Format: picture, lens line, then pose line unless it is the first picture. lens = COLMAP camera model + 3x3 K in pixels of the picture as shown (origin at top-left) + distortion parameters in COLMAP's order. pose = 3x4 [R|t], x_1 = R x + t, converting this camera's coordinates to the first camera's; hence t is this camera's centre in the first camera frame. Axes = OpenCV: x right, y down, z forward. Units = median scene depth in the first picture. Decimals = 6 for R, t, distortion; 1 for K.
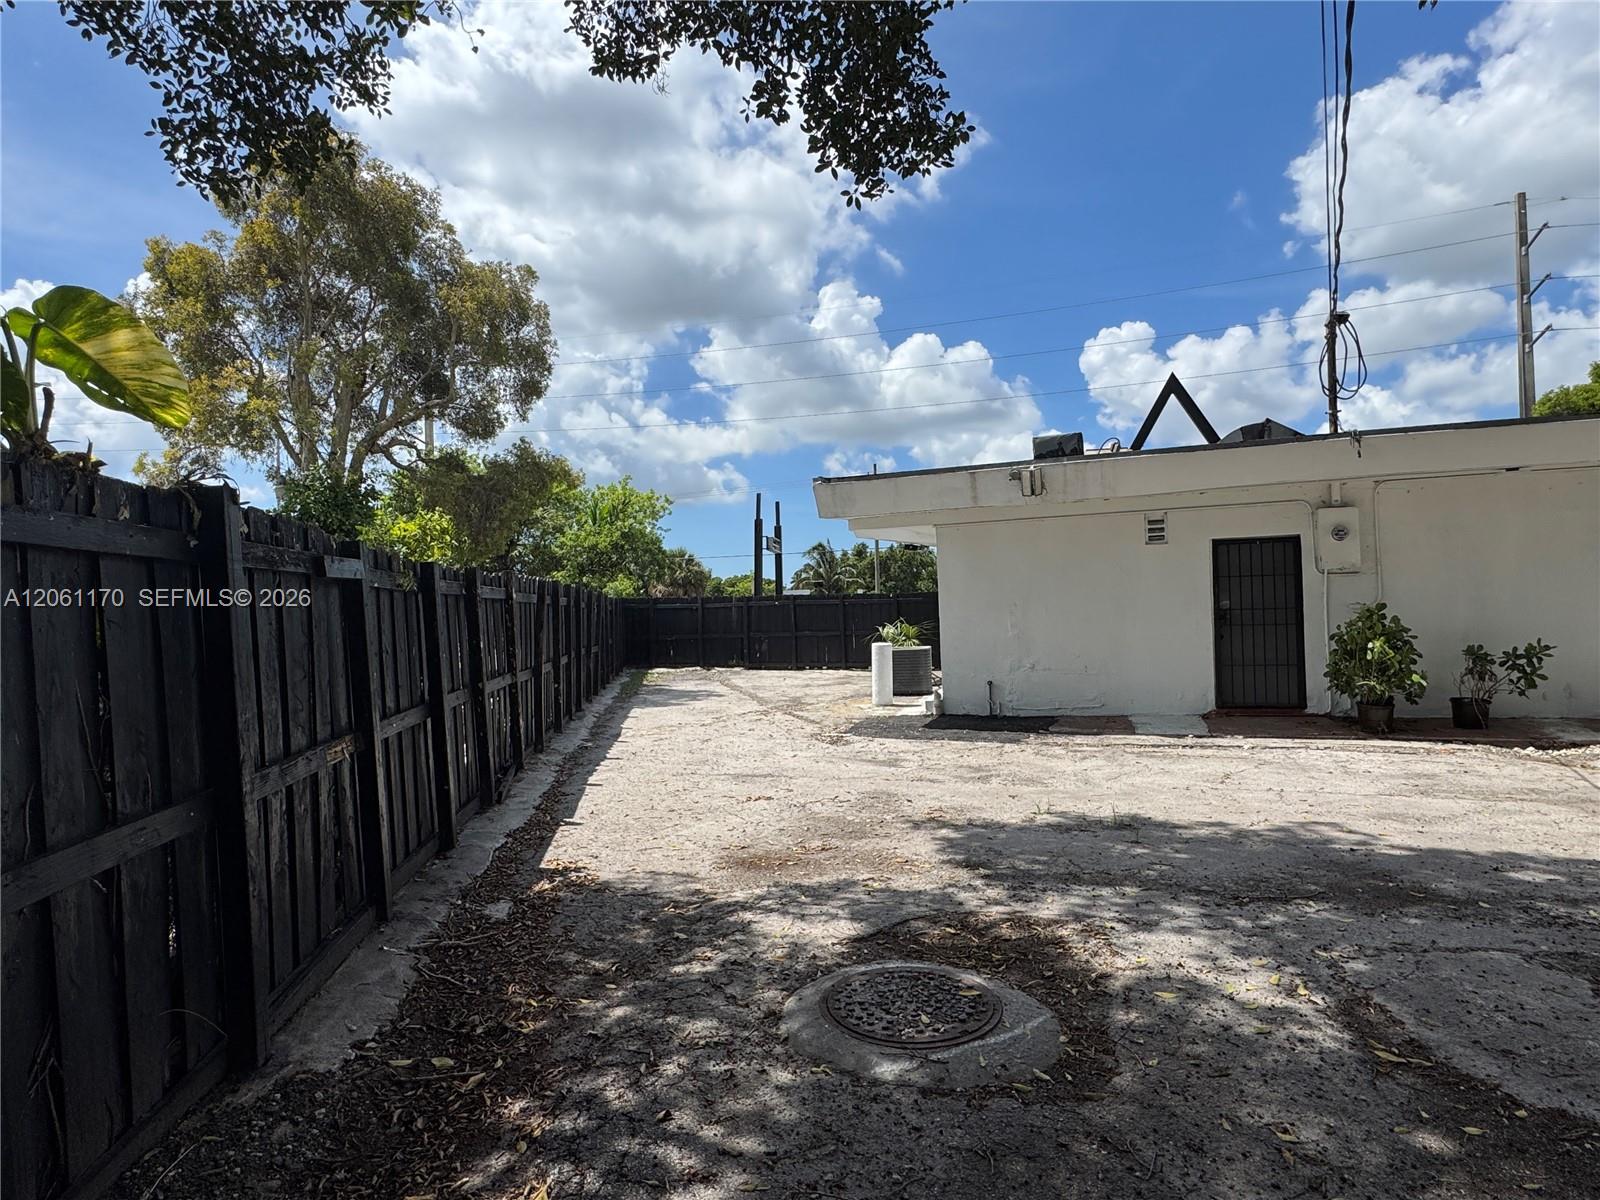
lens RADIAL K [[846.7, 0, 804.6], [0, 846.7, 575.7], [0, 0, 1]] dist [0.000893, 0.001960]
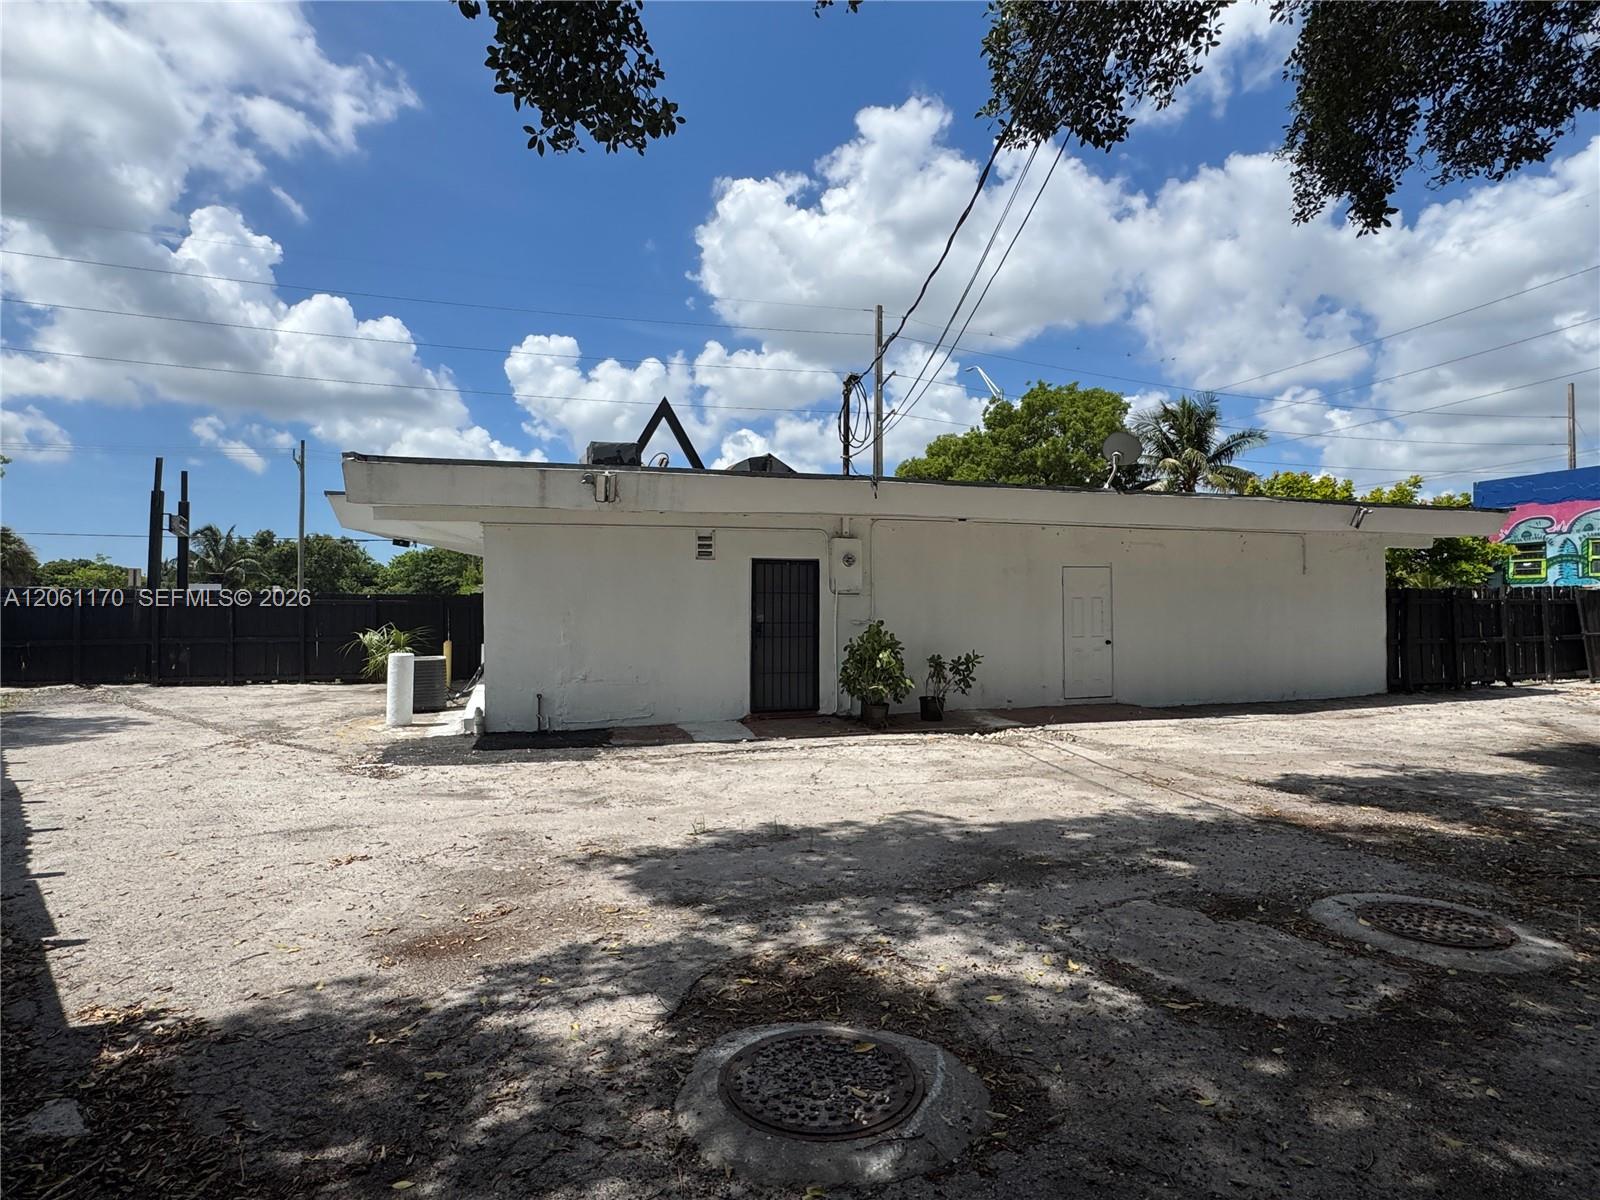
lens RADIAL K [[848.7, 0, 767.5], [0, 848.7, 598.0], [0, 0, 1]] dist [0.000311, 0.001878]
pose [[0.806698, 0.033910, 0.589990, -0.172411], [-0.046934, 0.998875, 0.006763, -0.000426], [-0.589097, -0.033146, 0.807382, 0.123871]]
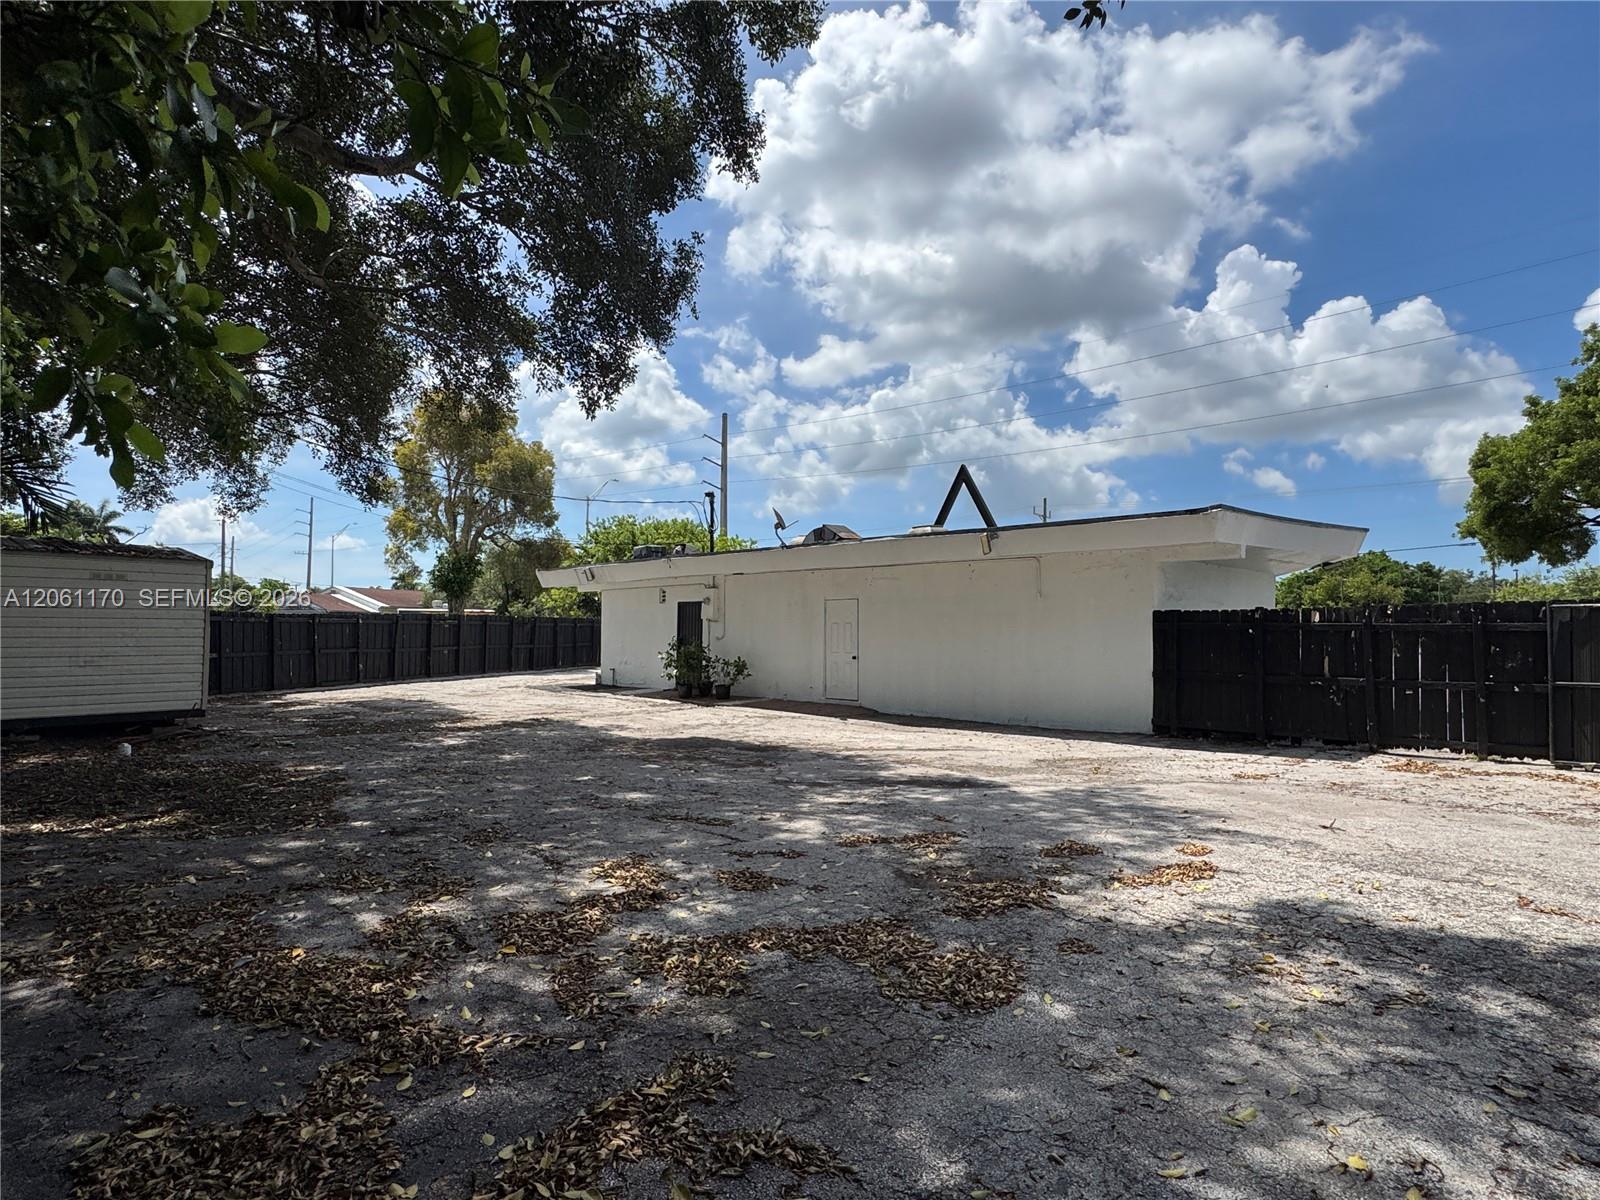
lens RADIAL K [[882.9, 0, 797.8], [0, 882.9, 626.2], [0, 0, 1]] dist [0.036811, -0.000296]
pose [[0.891042, 0.034659, -0.452595, 1.991987], [-0.015634, 0.998832, 0.045708, -0.101300], [0.453651, -0.033652, 0.890544, -0.857885]]
